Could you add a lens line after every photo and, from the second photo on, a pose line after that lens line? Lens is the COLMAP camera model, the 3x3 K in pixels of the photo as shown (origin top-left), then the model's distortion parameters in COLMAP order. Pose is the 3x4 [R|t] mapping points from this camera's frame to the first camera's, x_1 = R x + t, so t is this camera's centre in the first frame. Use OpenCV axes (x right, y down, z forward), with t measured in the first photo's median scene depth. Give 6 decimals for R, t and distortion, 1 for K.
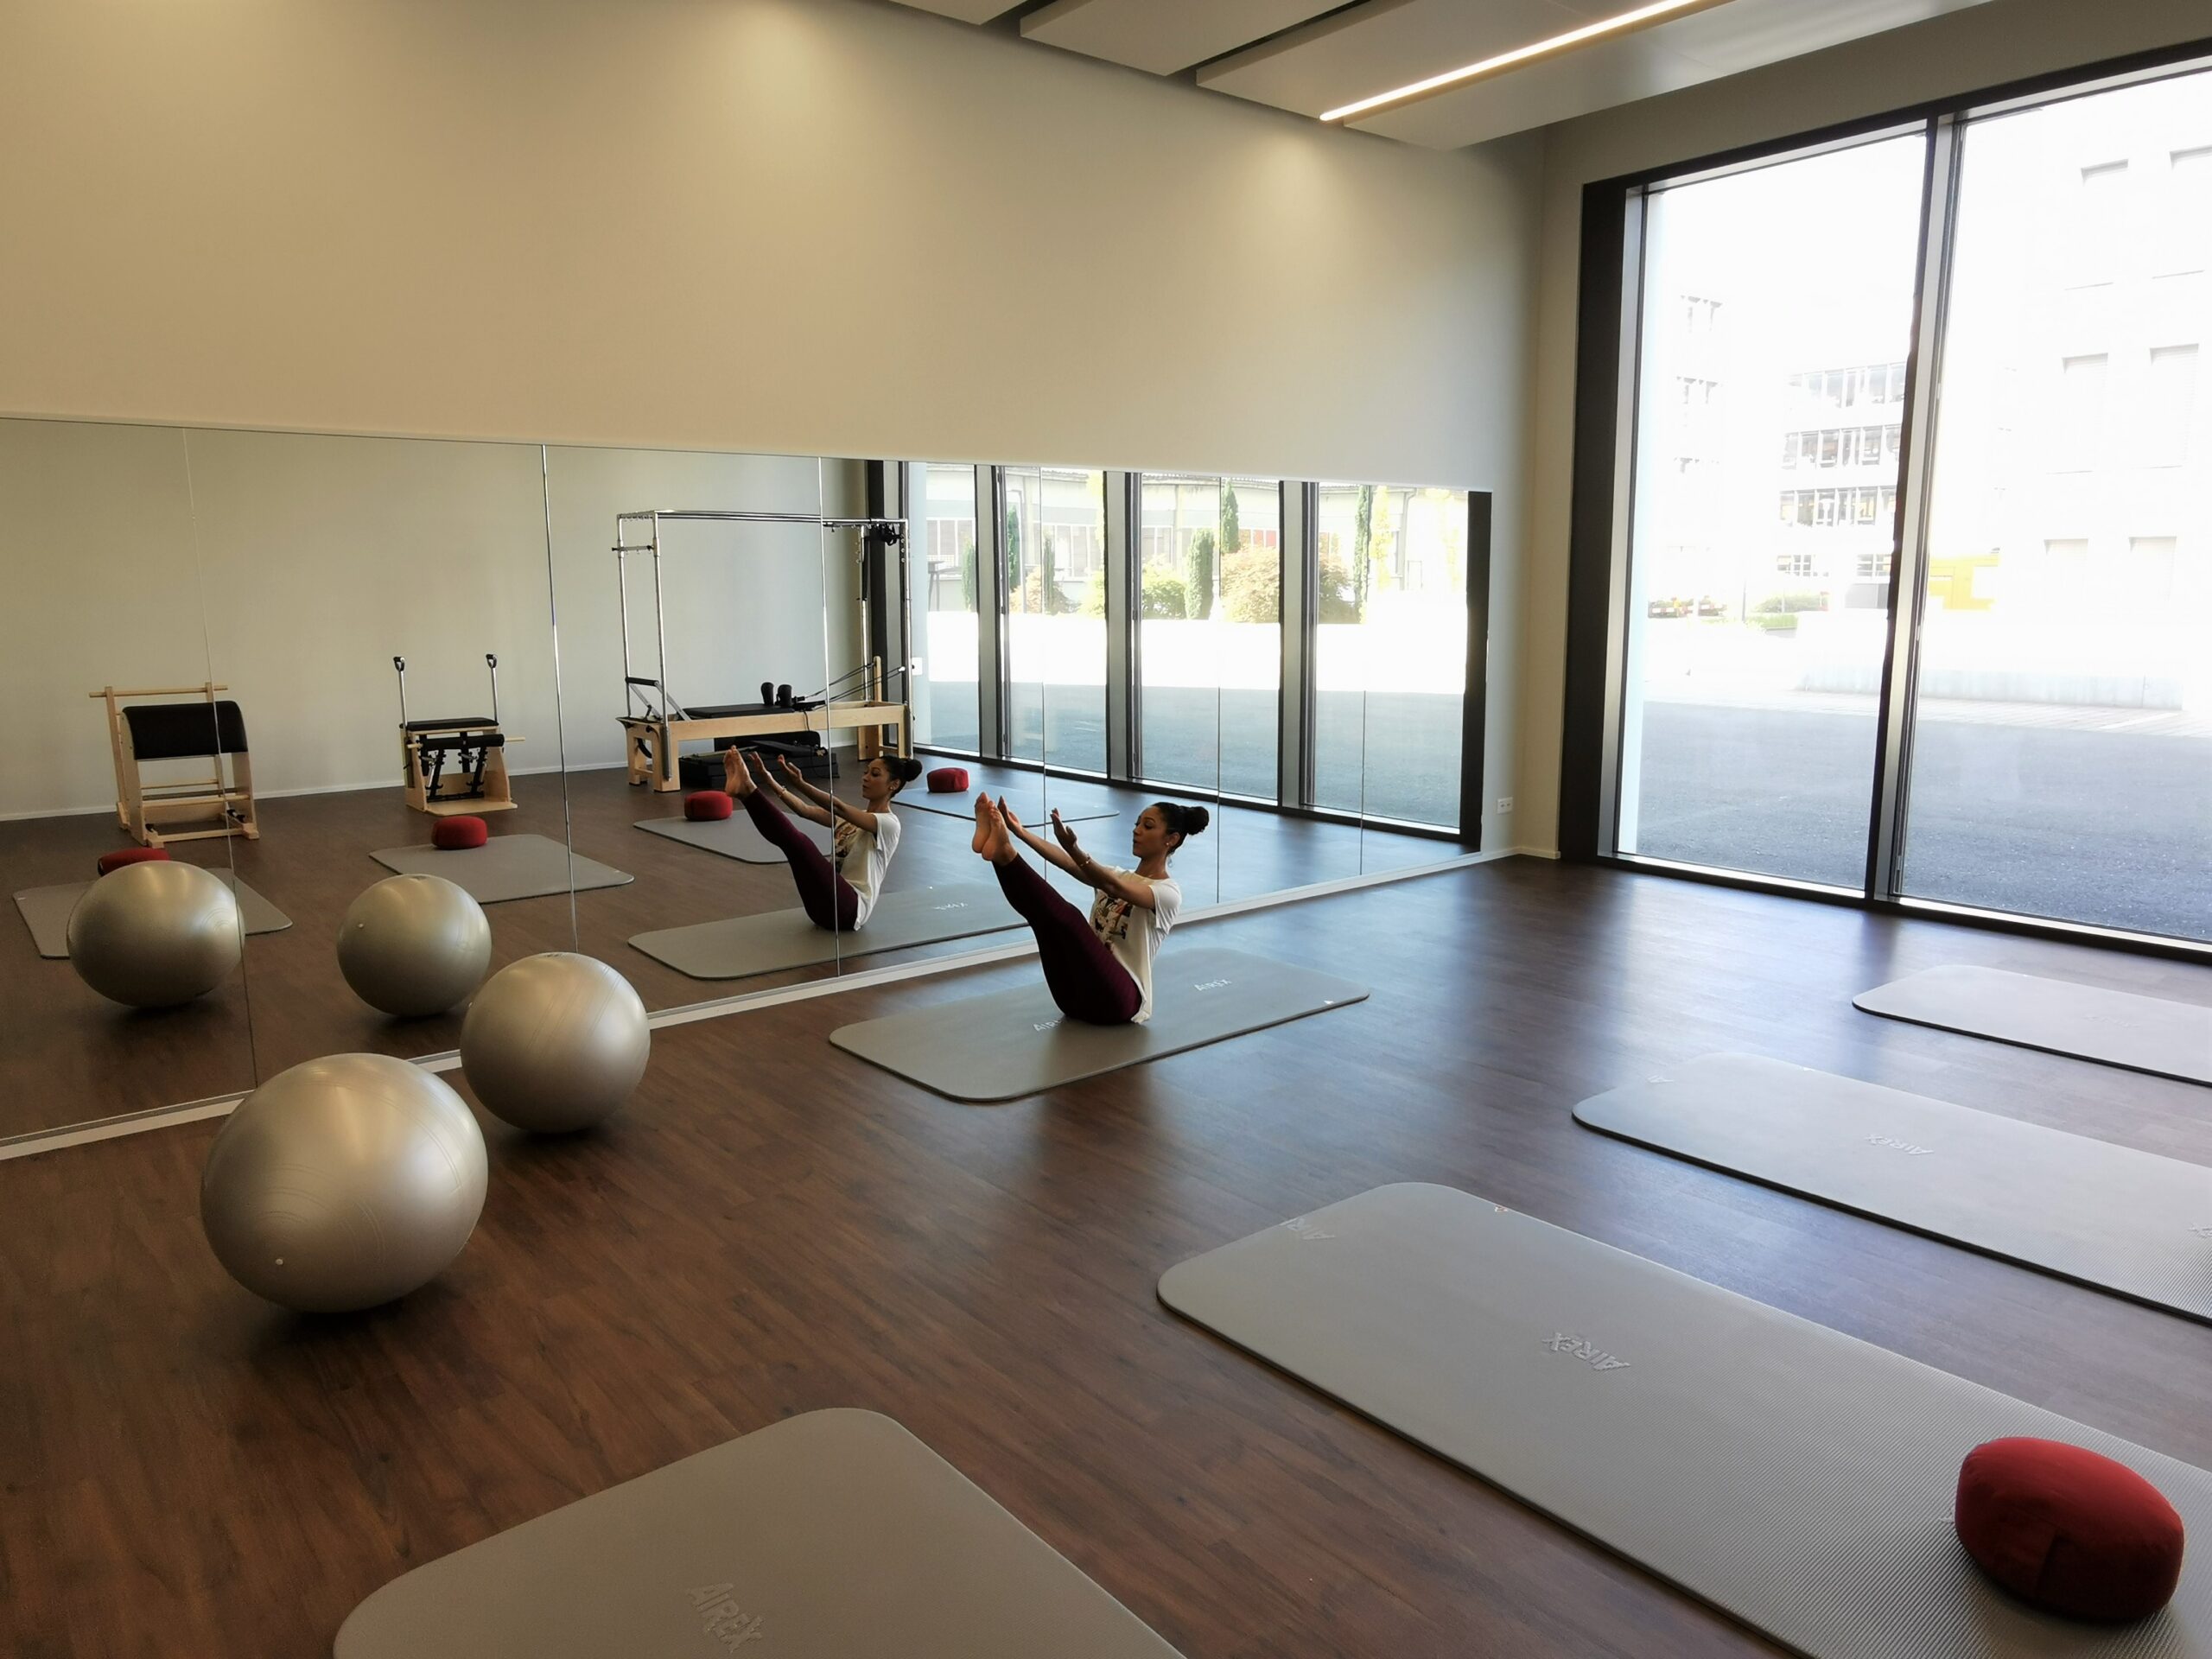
lens RADIAL K [[1490.5, 0, 1106.0], [0, 1490.5, 829.5], [0, 0, 1]] dist [0.001414, 0.001213]
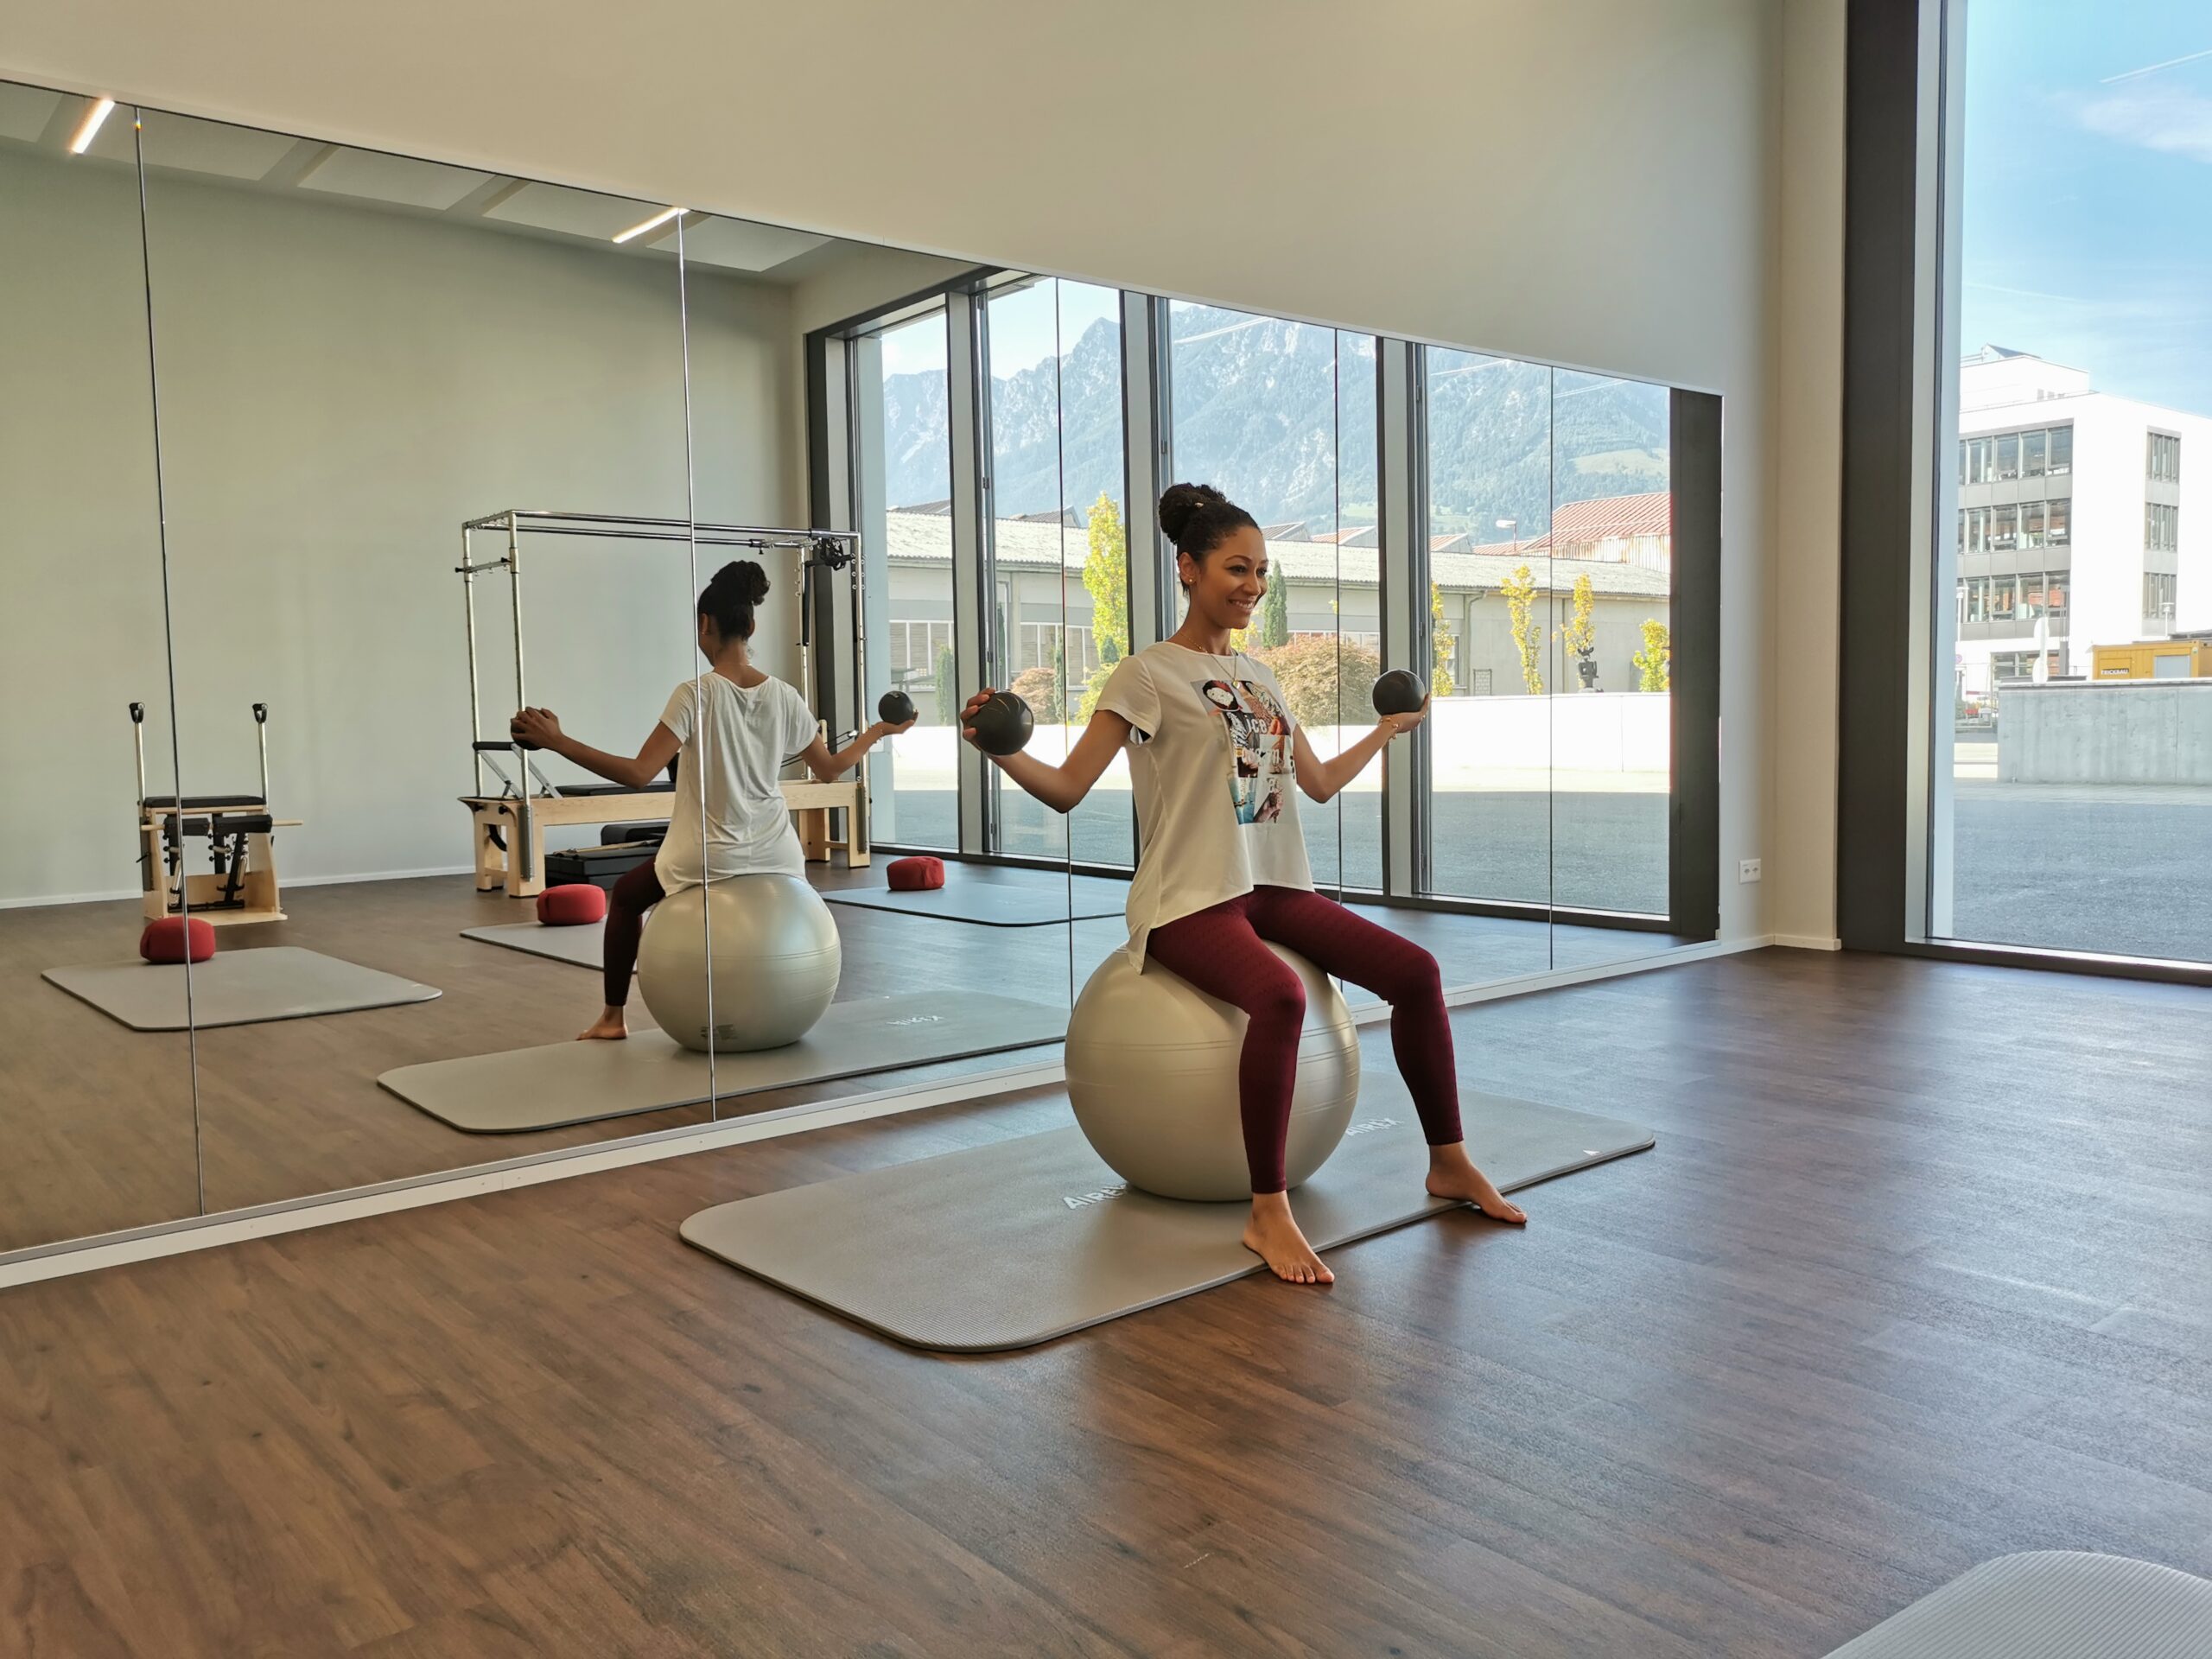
lens RADIAL K [[1729.1, 0, 1106.0], [0, 1729.1, 829.5], [0, 0, 1]] dist [0.066224, 0.002150]
pose [[0.999947, -0.010210, 0.001415, -0.014244], [0.010298, 0.995549, -0.093686, 0.024913], [-0.000453, 0.093696, 0.995601, 0.157598]]
